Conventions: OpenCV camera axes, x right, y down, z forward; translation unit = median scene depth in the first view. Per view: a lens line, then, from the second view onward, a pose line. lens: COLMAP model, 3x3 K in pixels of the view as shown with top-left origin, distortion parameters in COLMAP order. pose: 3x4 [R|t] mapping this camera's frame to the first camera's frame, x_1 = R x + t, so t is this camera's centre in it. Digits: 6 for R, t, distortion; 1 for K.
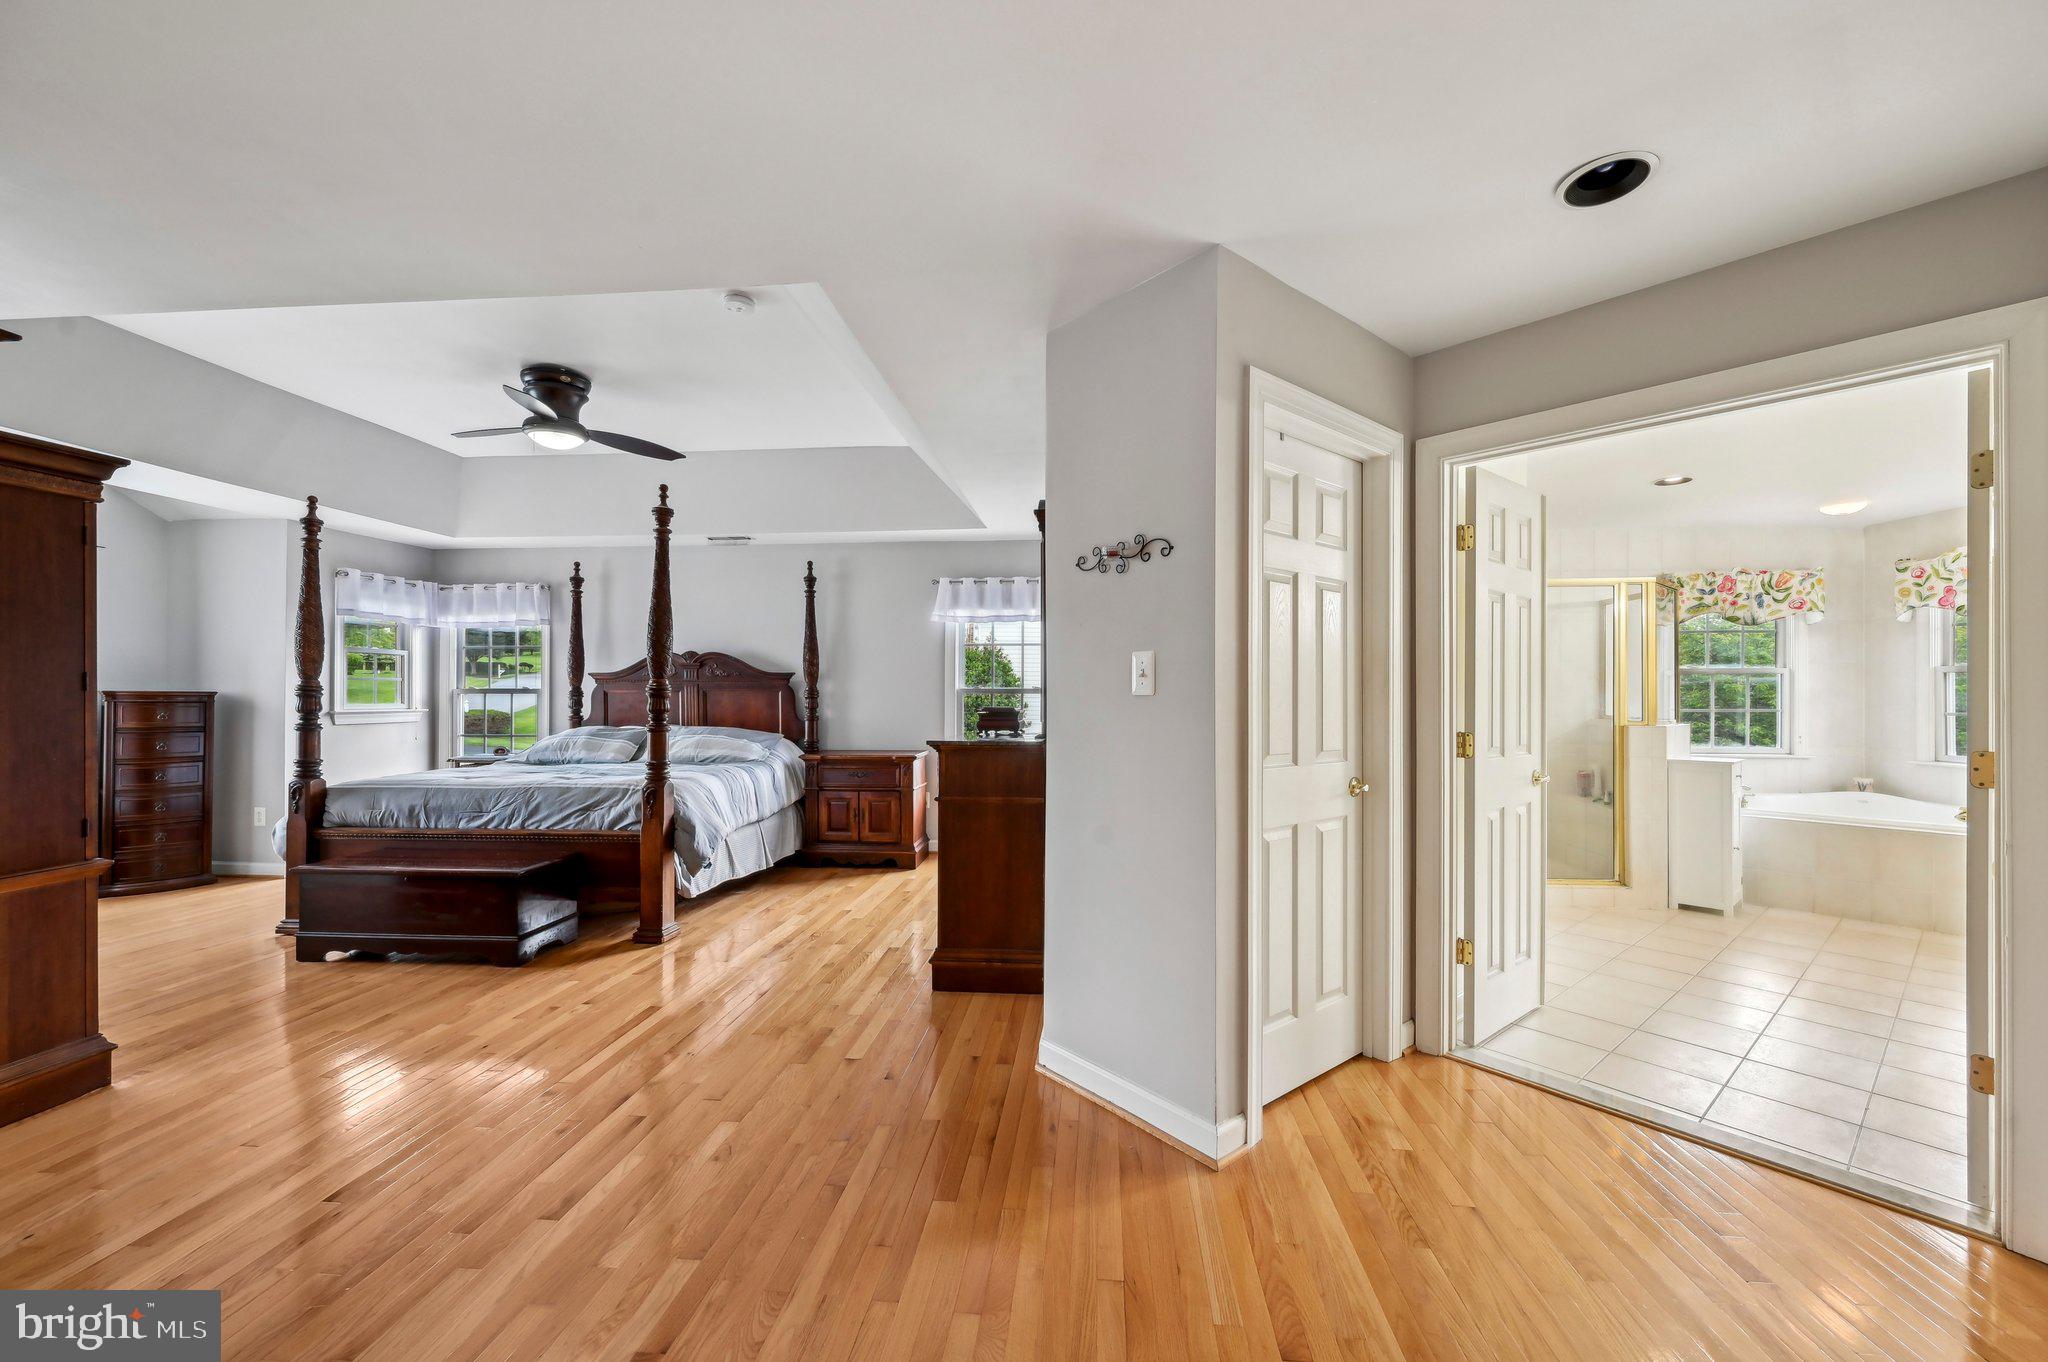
lens RADIAL K [[816.7, 0, 1027.7], [0, 816.7, 688.4], [0, 0, 1]] dist [0.001100, 0.000680]
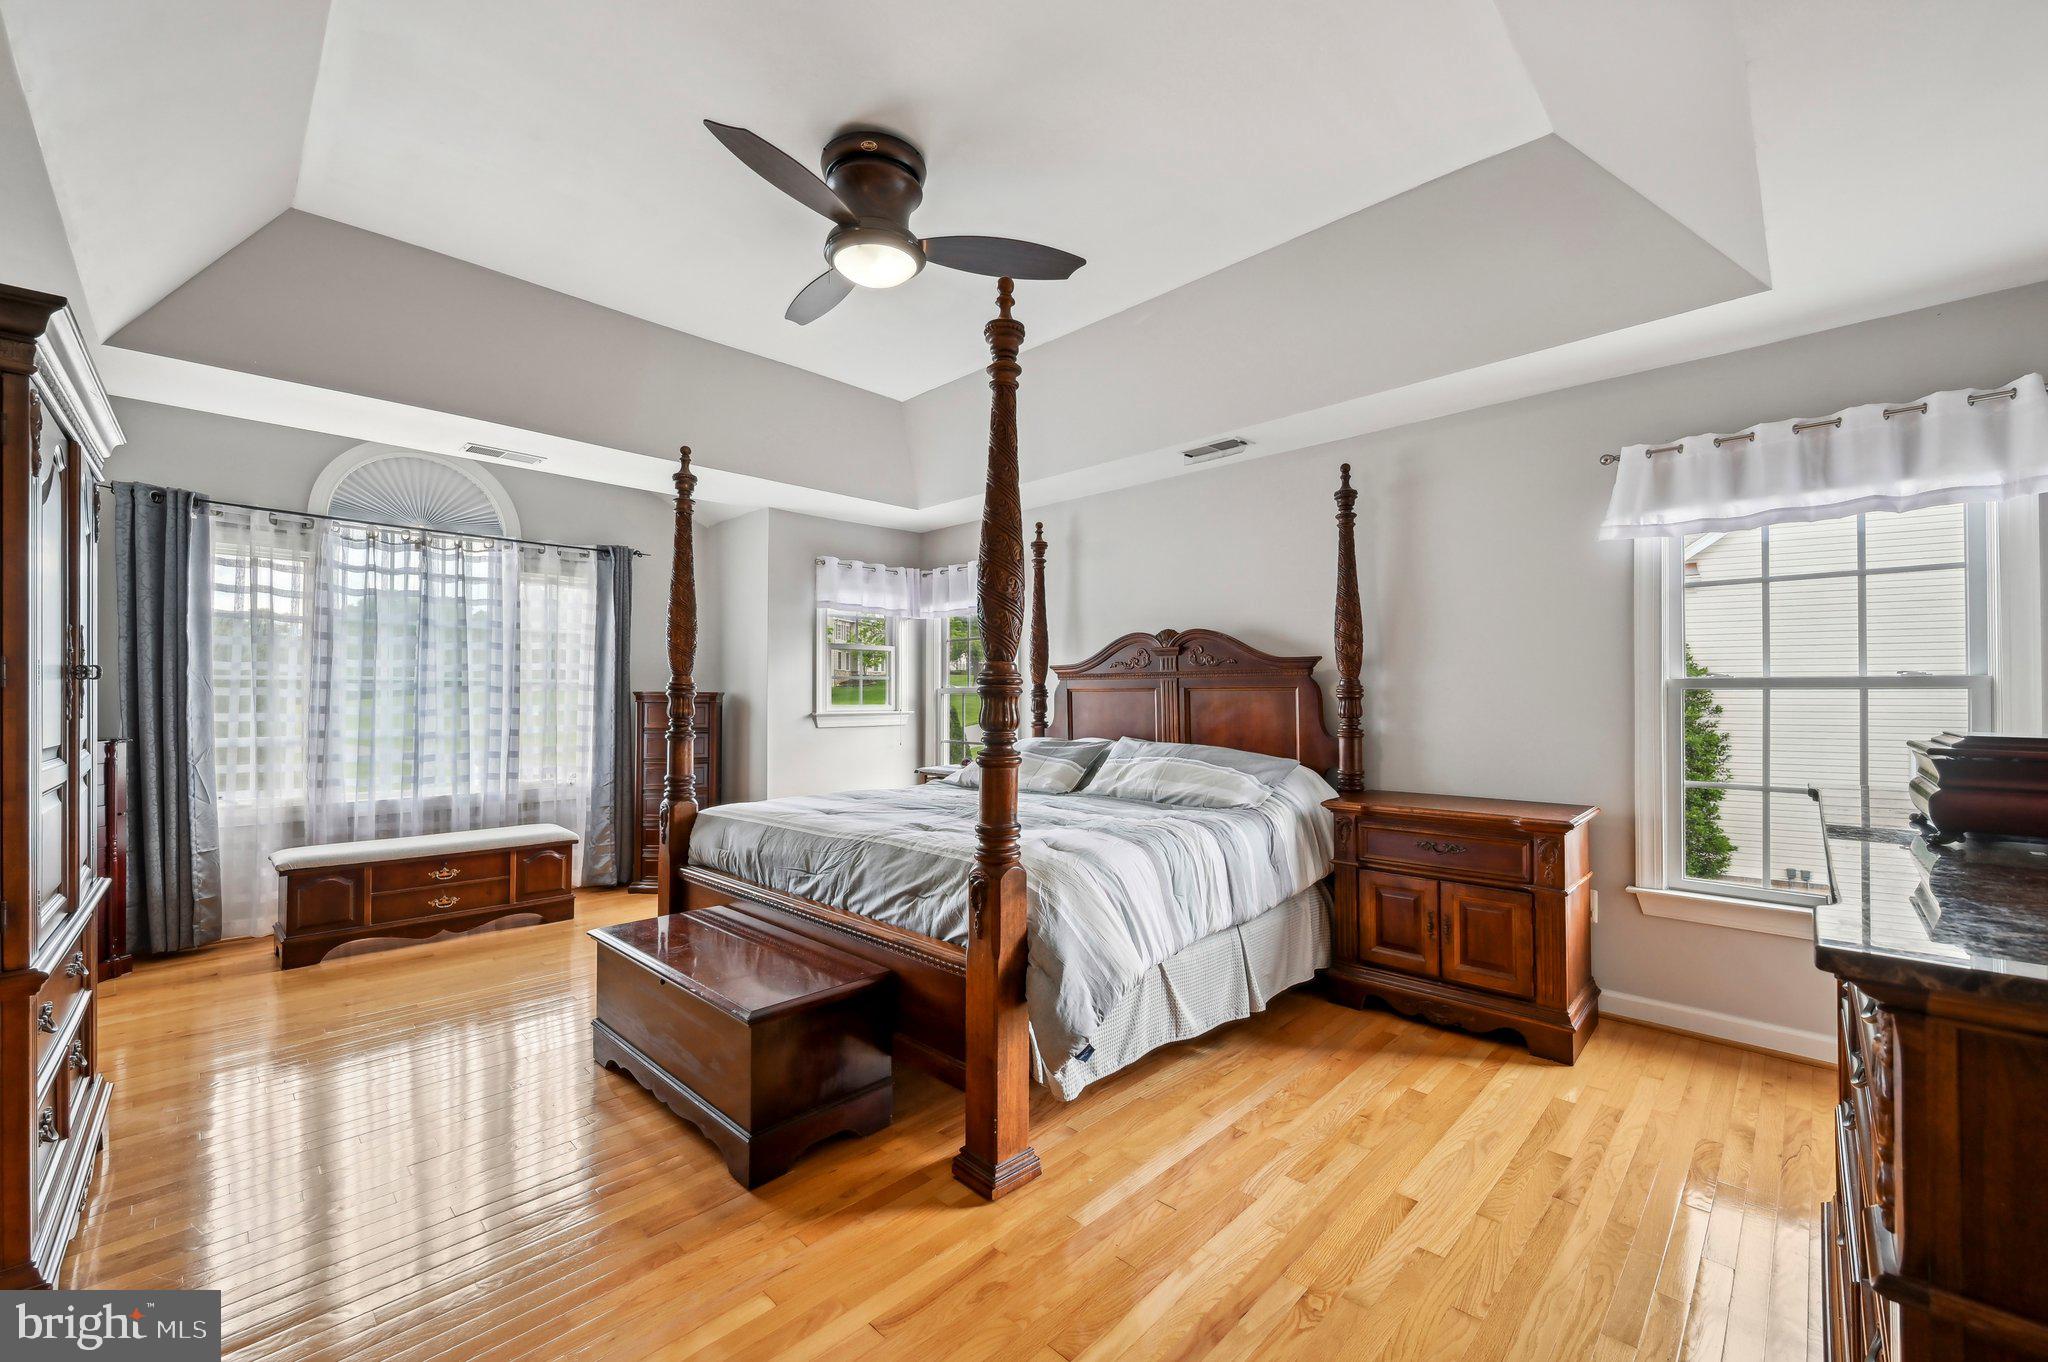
lens RADIAL K [[816.7, 0, 1031.7], [0, 816.7, 688.5], [0, 0, 1]] dist [0.001100, 0.000680]
pose [[0.780110, -0.007437, -0.625598, -0.085255], [0.007172, 0.999970, -0.002945, 0.004885], [0.625601, -0.002189, 0.780140, 0.444074]]
